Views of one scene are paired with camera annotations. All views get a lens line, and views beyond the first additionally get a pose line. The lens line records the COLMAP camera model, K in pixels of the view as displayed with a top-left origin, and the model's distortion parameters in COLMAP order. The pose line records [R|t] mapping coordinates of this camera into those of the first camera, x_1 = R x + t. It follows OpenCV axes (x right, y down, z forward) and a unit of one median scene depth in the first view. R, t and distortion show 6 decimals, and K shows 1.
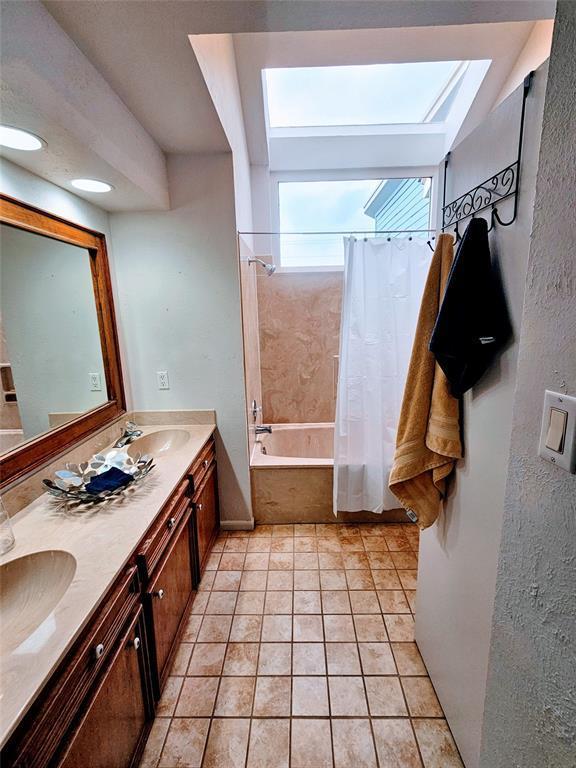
lens RADIAL K [[352.5, 0, 286.2], [0, 352.5, 381.0], [0, 0, 1]] dist [0.002367, 0.000063]
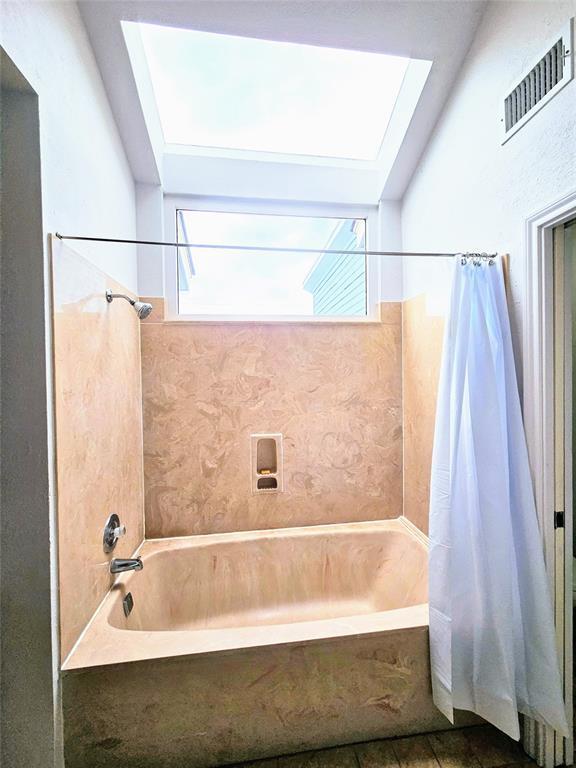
lens RADIAL K [[313.0, 0, 292.6], [0, 313.0, 381.5], [0, 0, 1]] dist [-0.002491, 0.000004]
pose [[0.988009, 0.007788, 0.154200, 0.118534], [0.020835, 0.982866, -0.183139, -0.059030], [-0.152984, 0.184156, 0.970918, 0.344690]]
